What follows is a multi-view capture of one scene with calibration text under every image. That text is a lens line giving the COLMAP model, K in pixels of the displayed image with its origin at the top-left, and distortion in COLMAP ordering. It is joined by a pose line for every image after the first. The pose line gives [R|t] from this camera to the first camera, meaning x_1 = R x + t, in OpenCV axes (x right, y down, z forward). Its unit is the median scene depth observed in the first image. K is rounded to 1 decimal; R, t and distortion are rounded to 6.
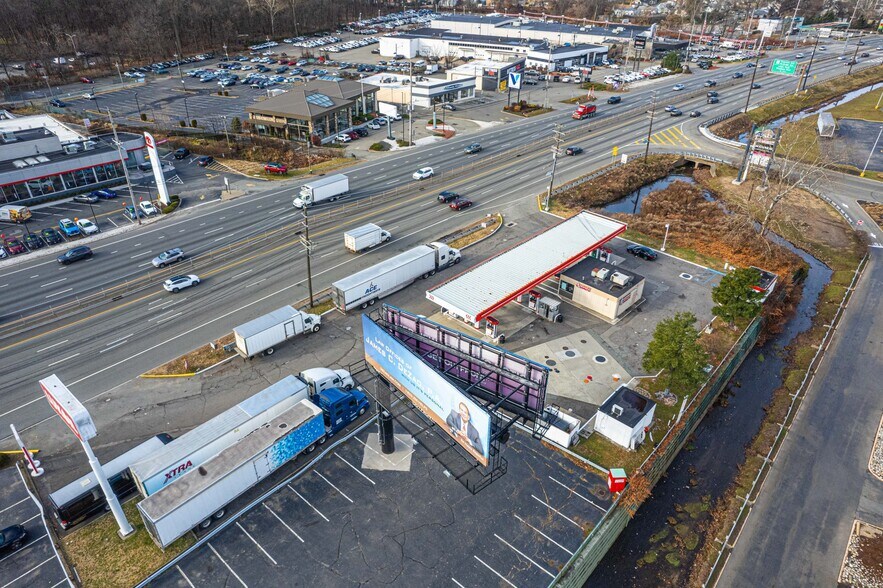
lens RADIAL K [[566.2, 0, 443.3], [0, 566.2, 296.1], [0, 0, 1]] dist [-0.078215, 0.071589]
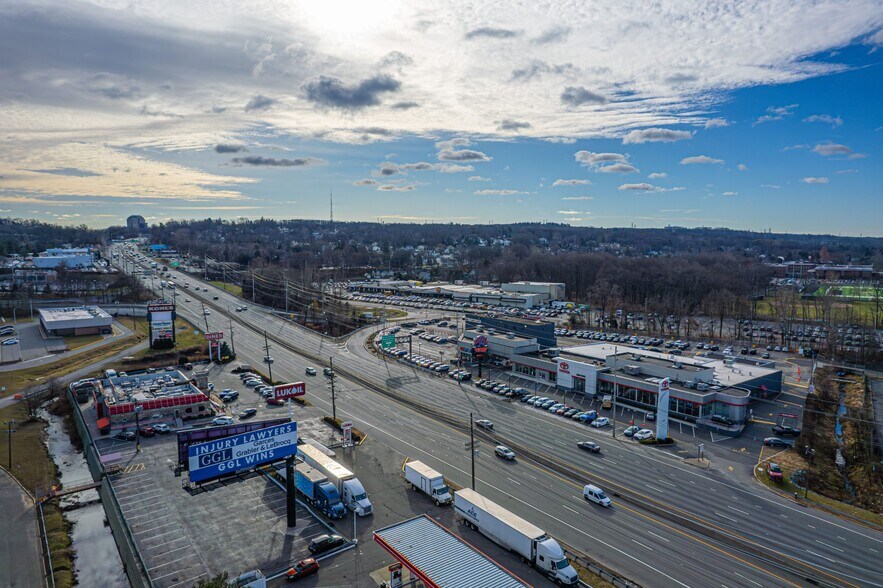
lens RADIAL K [[566.2, 0, 443.3], [0, 566.2, 296.1], [0, 0, 1]] dist [-0.078215, 0.071589]
pose [[-0.175061, 0.084111, -0.980958, 0.498495], [-0.524164, 0.835445, 0.165176, -0.280501], [0.833430, 0.543099, -0.102166, 0.461084]]
